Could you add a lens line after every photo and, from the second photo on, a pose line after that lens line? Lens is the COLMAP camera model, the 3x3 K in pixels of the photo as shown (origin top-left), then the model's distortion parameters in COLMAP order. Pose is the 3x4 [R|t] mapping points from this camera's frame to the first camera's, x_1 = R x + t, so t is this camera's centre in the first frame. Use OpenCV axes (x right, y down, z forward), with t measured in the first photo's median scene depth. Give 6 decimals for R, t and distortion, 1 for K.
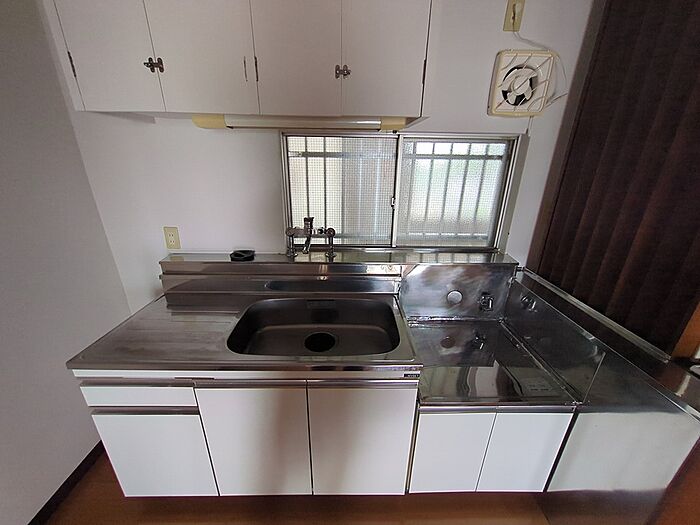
lens RADIAL K [[275.7, 0, 350.8], [0, 275.7, 261.3], [0, 0, 1]] dist [-0.003420, 0.001347]
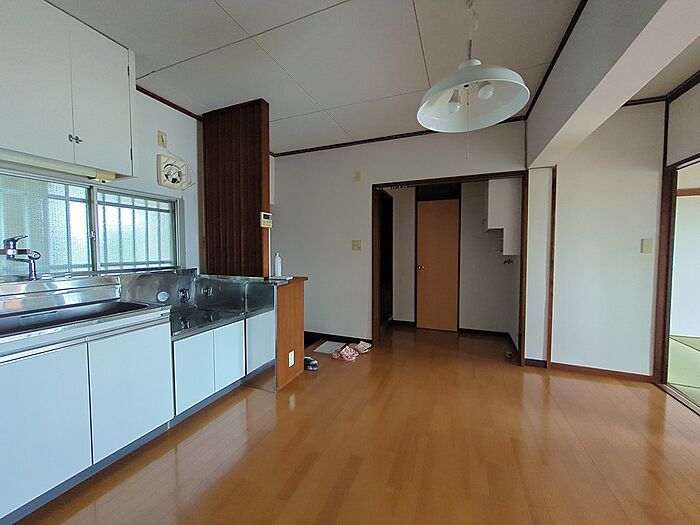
lens RADIAL K [[275.7, 0, 352.3], [0, 275.7, 260.8], [0, 0, 1]] dist [-0.003420, 0.001347]
pose [[0.380161, -0.048780, 0.923633, -0.641657], [0.329420, 0.940265, -0.085928, 0.455621], [-0.864269, 0.336930, 0.373521, -0.527918]]
